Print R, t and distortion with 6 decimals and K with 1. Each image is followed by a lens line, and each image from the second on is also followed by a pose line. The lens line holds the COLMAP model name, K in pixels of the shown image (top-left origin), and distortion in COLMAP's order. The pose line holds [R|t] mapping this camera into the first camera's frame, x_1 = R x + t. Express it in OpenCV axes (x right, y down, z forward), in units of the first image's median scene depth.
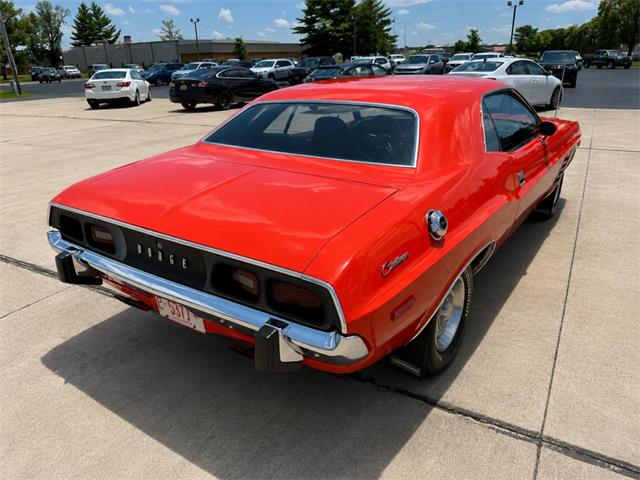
lens RADIAL K [[449.7, 0, 321.5], [0, 449.7, 240.0], [0, 0, 1]] dist [0.034721, -0.041188]
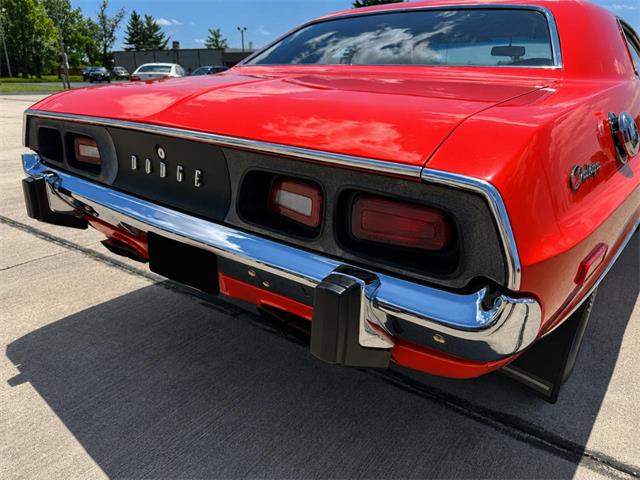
lens RADIAL K [[449.7, 0, 322.8], [0, 449.7, 239.7], [0, 0, 1]] dist [0.034721, -0.041188]
pose [[0.995864, 0.065345, -0.063123, -0.072965], [-0.067204, 0.997353, -0.027776, 0.111703], [0.061141, 0.031904, 0.997619, 0.321873]]
